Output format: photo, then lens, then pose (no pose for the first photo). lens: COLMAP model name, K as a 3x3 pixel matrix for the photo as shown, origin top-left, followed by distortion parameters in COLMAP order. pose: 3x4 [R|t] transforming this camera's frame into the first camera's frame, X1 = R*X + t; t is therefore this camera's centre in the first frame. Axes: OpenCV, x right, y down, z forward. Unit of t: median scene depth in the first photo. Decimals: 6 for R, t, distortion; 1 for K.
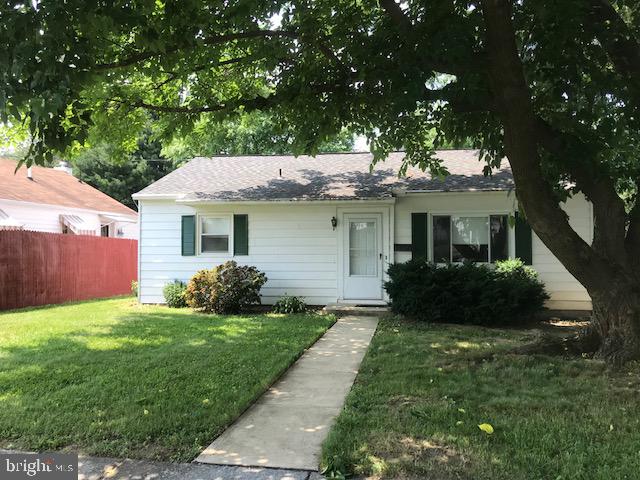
lens RADIAL K [[523.1, 0, 320.2], [0, 523.1, 240.4], [0, 0, 1]] dist [0.000831, 0.000063]
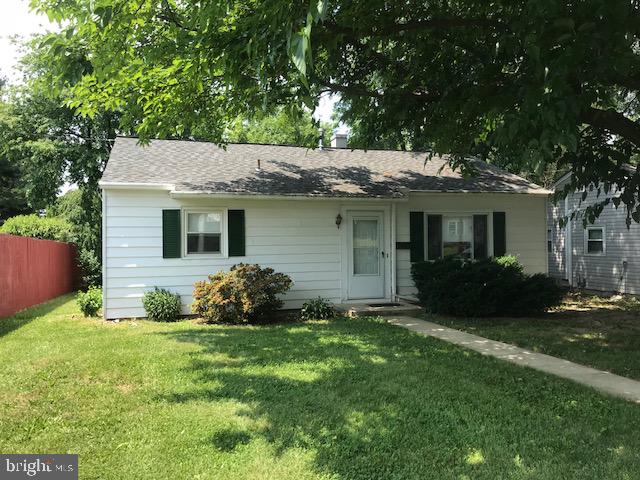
lens RADIAL K [[523.1, 0, 320.2], [0, 523.1, 240.4], [0, 0, 1]] dist [0.000831, 0.000063]
pose [[0.907803, -0.006821, 0.419342, -0.392759], [0.002043, 0.999928, 0.011842, -0.008492], [-0.419393, -0.009893, 0.907751, 0.145093]]
